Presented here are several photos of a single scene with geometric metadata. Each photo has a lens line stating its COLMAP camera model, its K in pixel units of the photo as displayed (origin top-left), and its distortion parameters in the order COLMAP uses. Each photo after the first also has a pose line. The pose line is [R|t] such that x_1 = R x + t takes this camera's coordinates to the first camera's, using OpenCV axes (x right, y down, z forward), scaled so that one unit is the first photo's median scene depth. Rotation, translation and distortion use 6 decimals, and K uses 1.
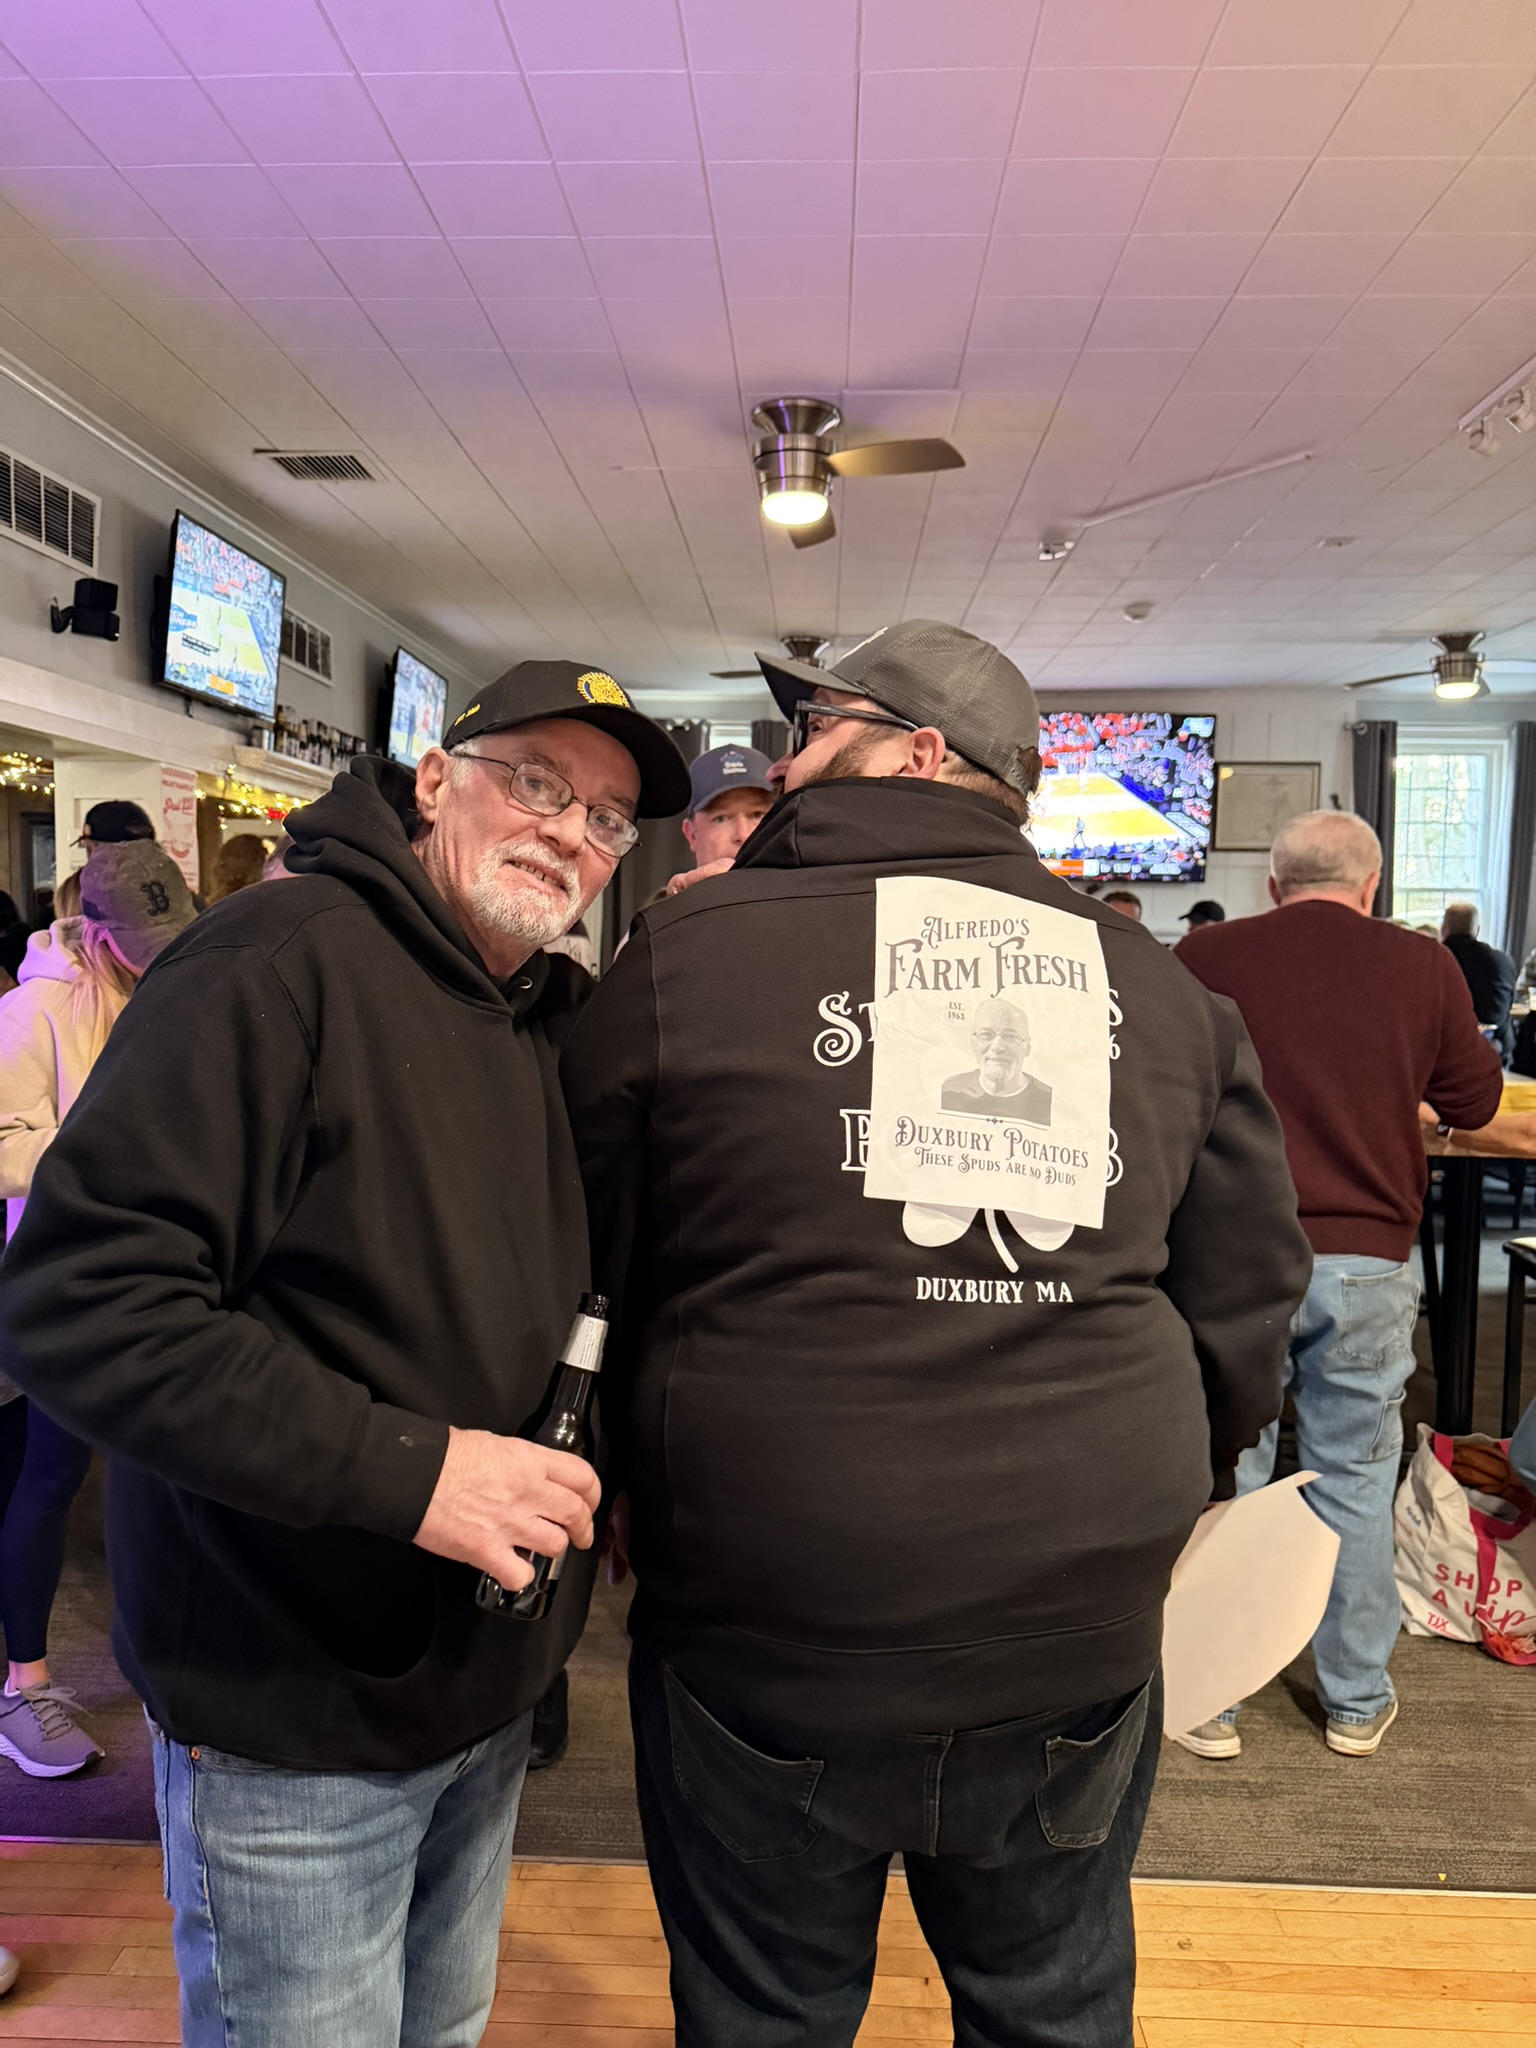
lens RADIAL K [[1454.7, 0, 765.8], [0, 1454.7, 1024.2], [0, 0, 1]] dist [0.031443, -0.039679]
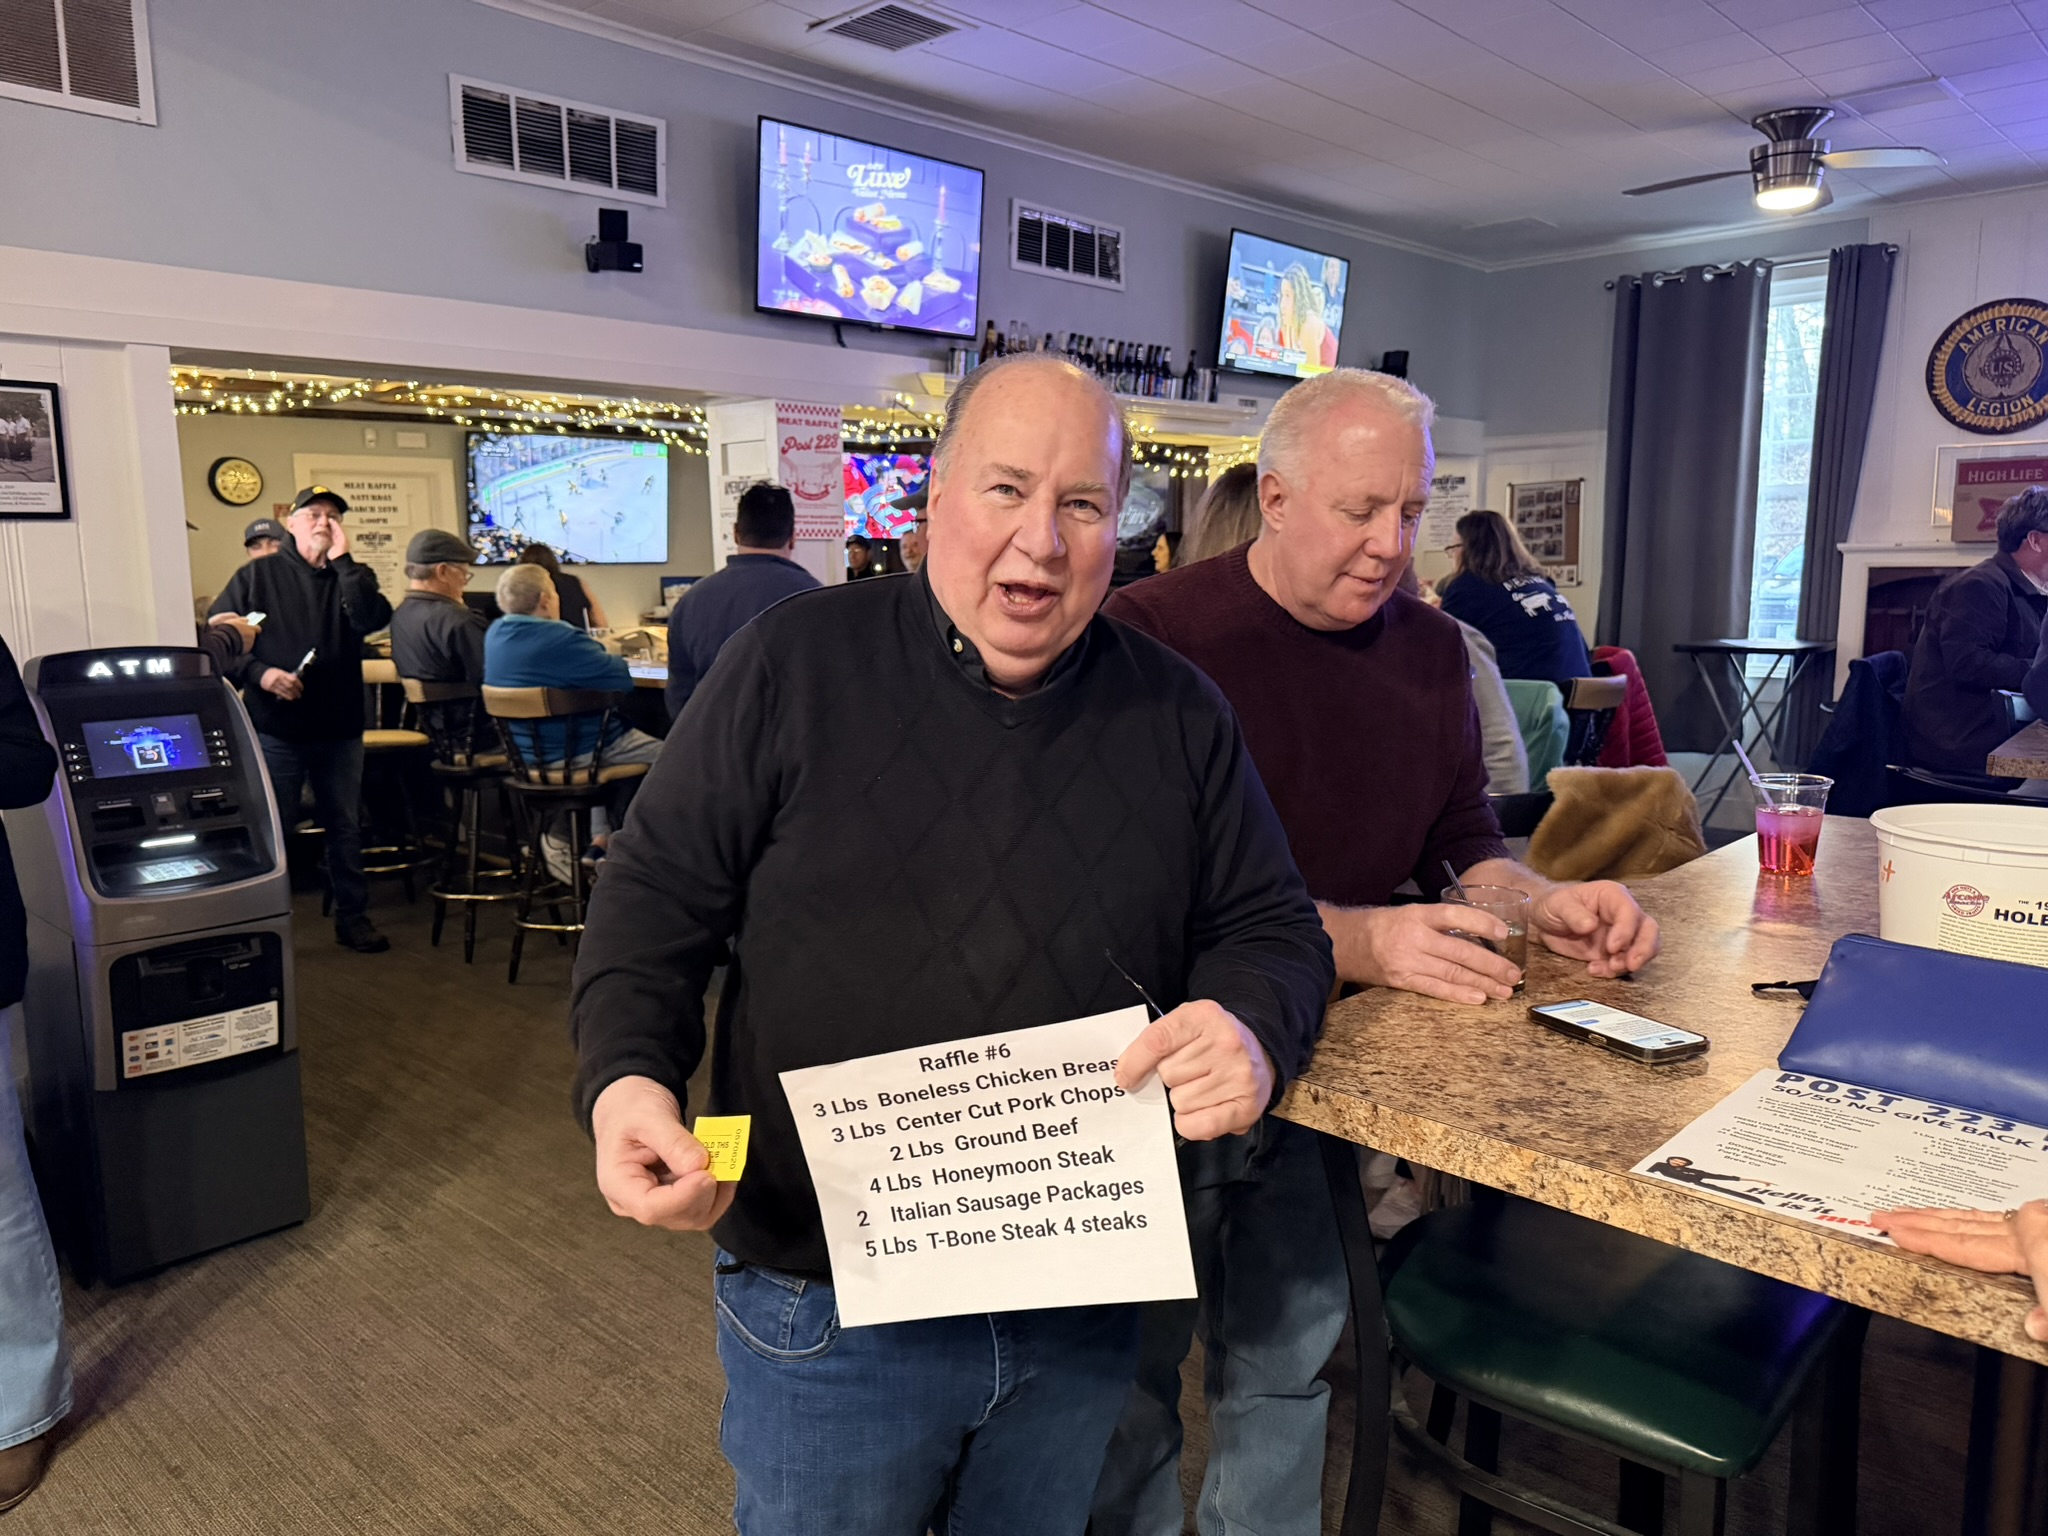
lens RADIAL K [[1454.7, 0, 1013.1], [0, 1454.7, 782.4], [0, 0, 1]] dist [0.031443, -0.039679]
pose [[0.757338, 0.082288, -0.647817, 0.225332], [-0.021538, 0.994637, 0.101163, -0.020675], [0.652667, -0.062662, 0.755049, 0.250177]]
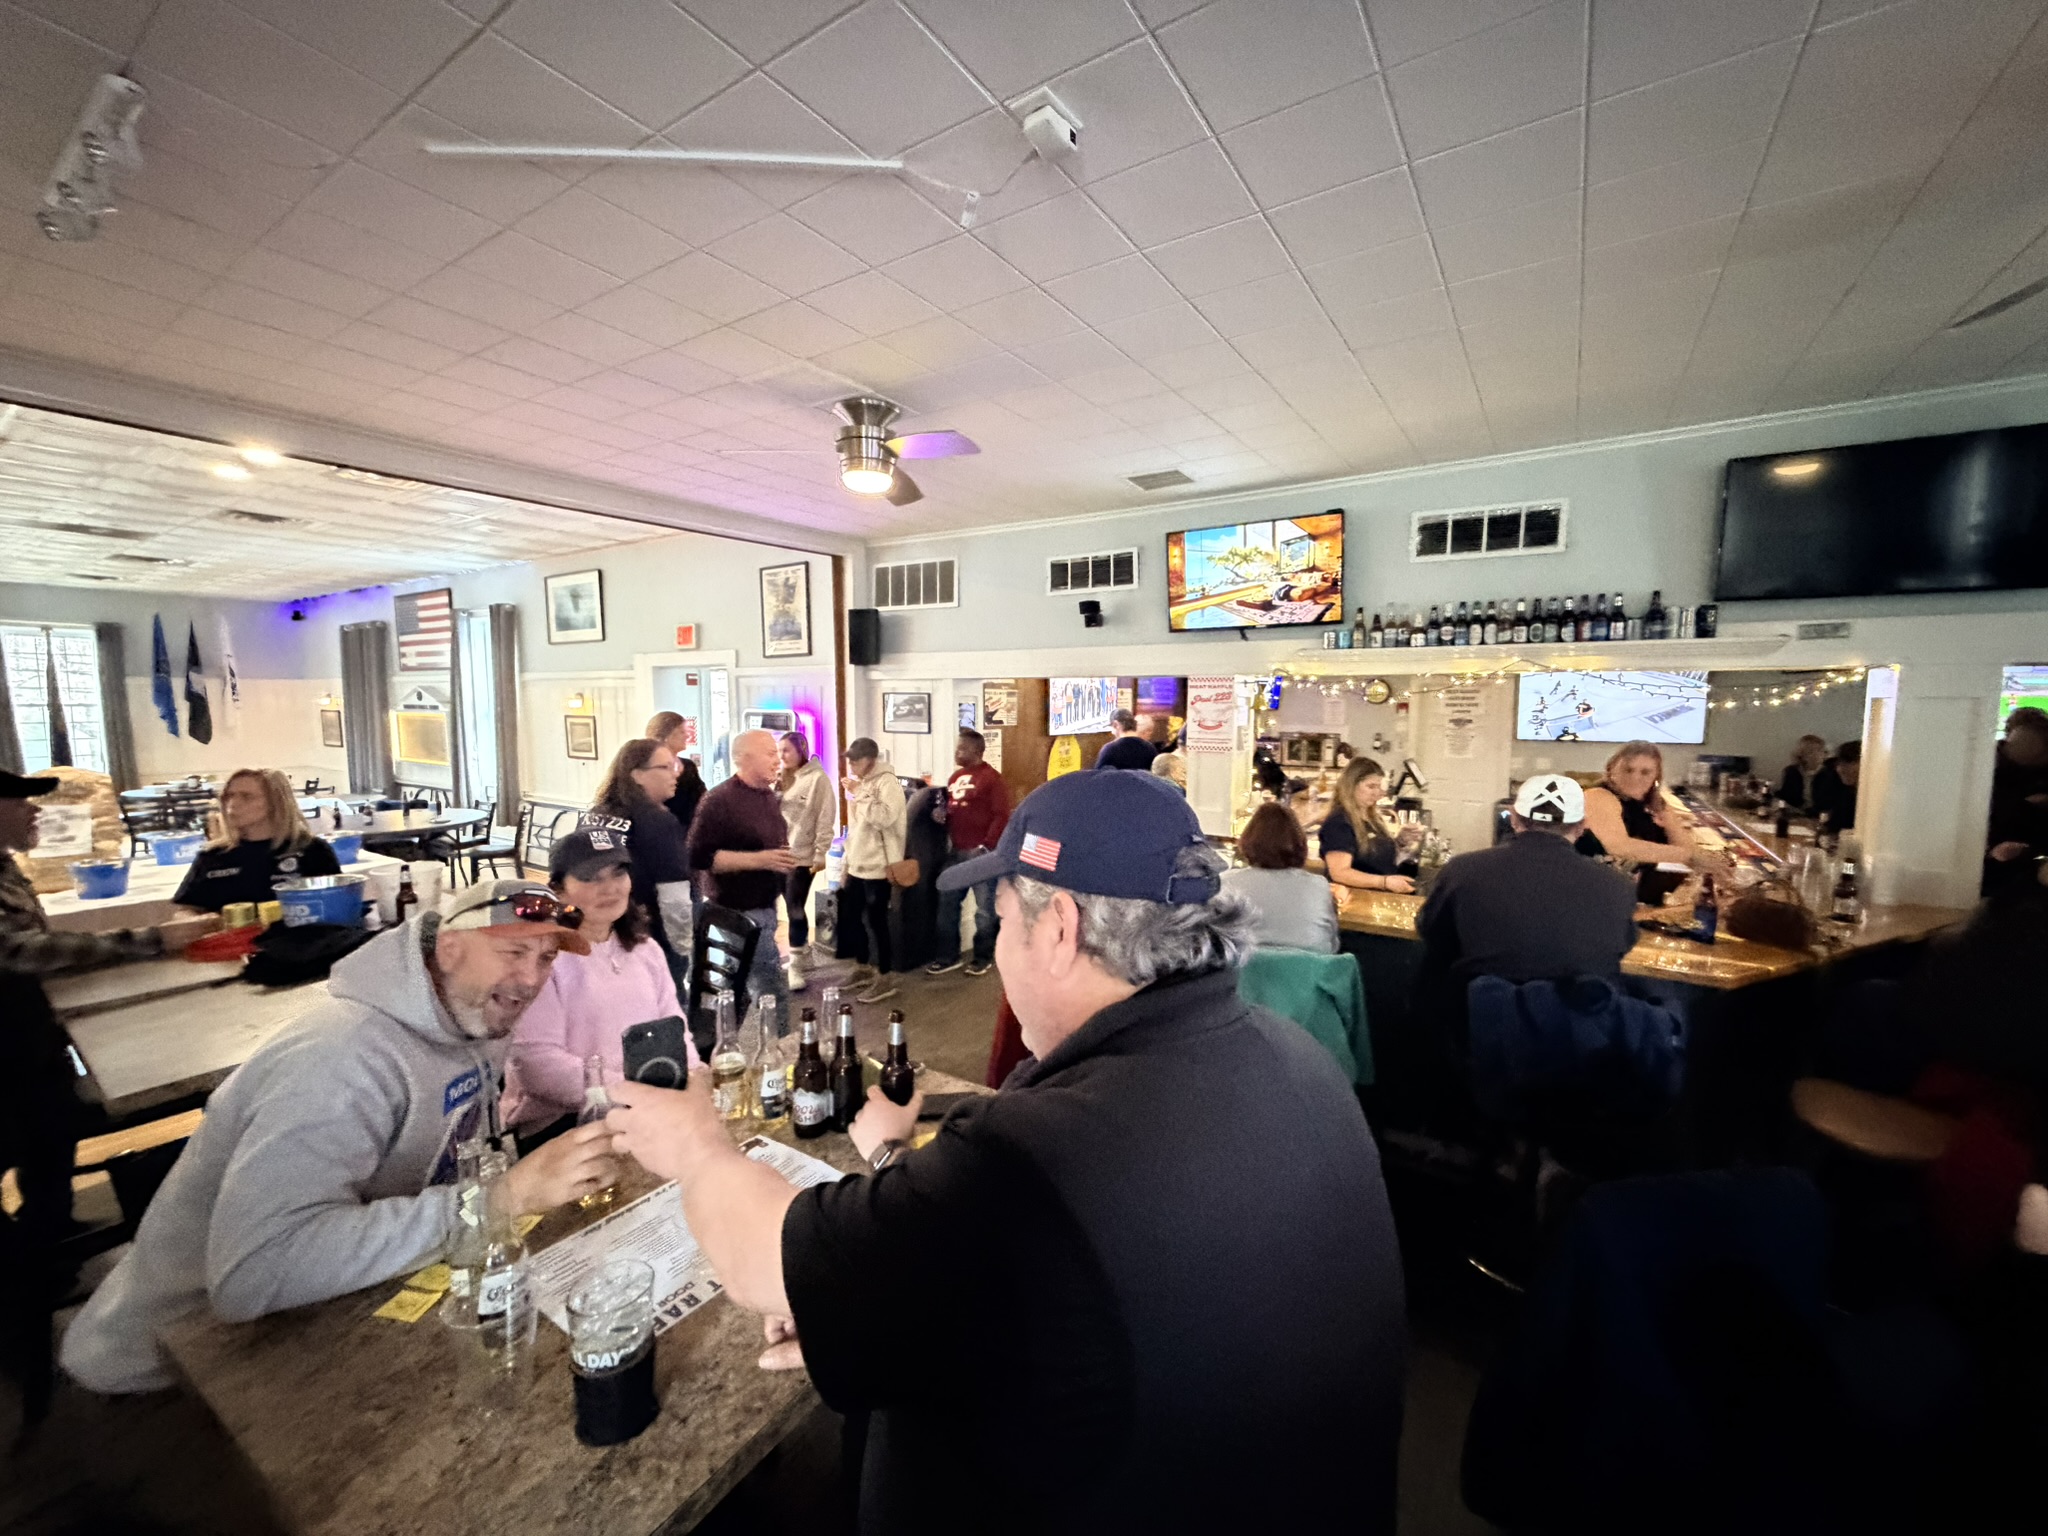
lens RADIAL K [[817.1, 0, 1018.9], [0, 817.1, 772.7], [0, 0, 1]] dist [0.001433, -0.000284]
pose [[-0.519289, 0.065635, -0.852074, 0.349692], [-0.064352, 0.991212, 0.115571, -0.110177], [0.852172, 0.114848, -0.510502, 0.897660]]
